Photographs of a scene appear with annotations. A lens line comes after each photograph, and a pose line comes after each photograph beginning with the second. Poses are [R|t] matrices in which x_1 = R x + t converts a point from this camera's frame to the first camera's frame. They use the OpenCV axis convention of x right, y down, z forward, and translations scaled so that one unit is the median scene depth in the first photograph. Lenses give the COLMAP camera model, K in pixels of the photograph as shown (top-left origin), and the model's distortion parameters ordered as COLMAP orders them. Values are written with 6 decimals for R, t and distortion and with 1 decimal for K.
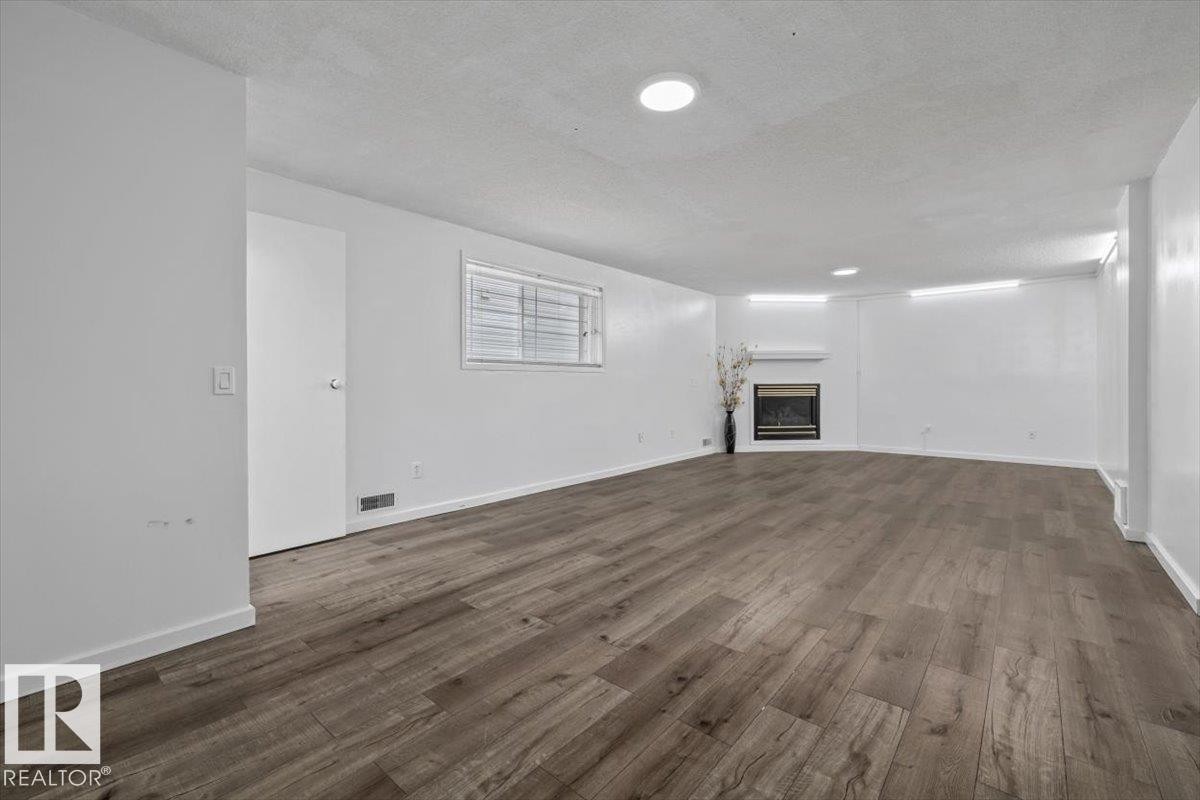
lens RADIAL K [[507.5, 0, 596.3], [0, 507.5, 393.1], [0, 0, 1]] dist [0.000495, 0.000155]
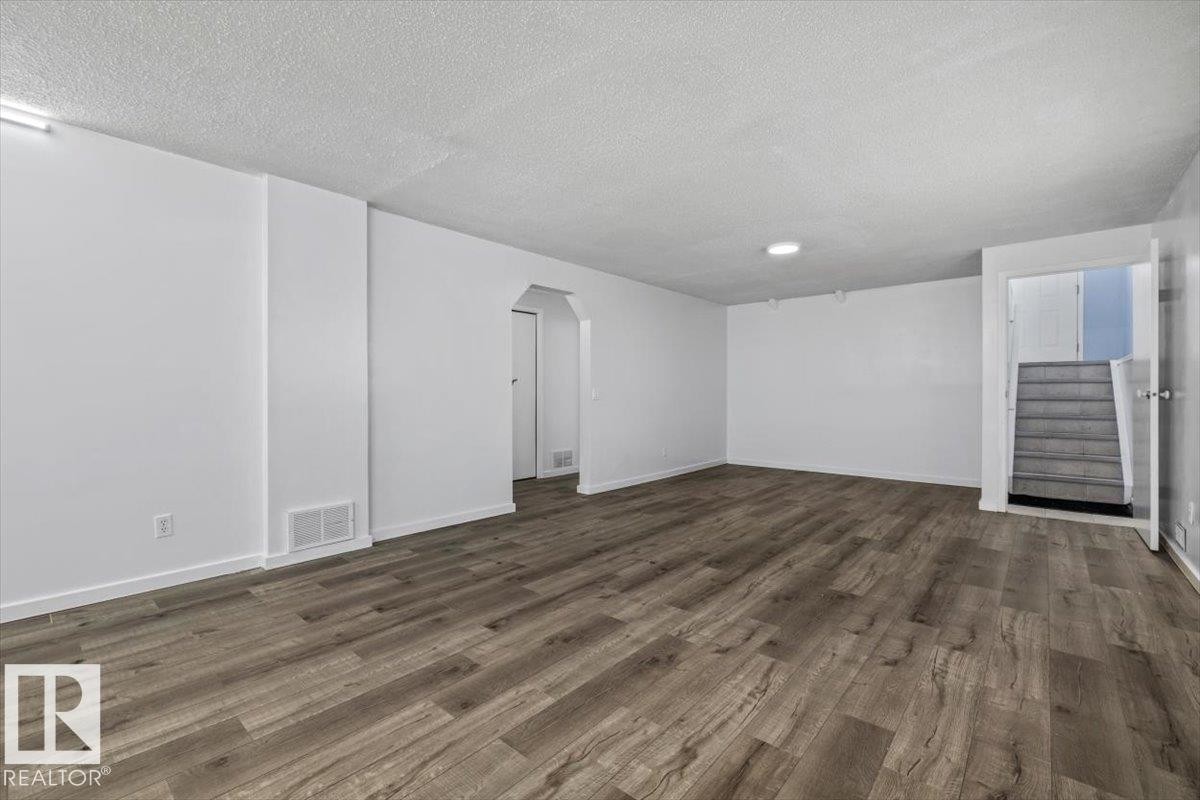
lens RADIAL K [[507.5, 0, 596.3], [0, 507.5, 393.1], [0, 0, 1]] dist [0.000495, 0.000155]
pose [[-0.999963, 0.001894, 0.008397, 0.594334], [0.001962, 0.999966, 0.008024, -0.031286], [-0.008382, 0.008040, -0.999933, 2.087602]]
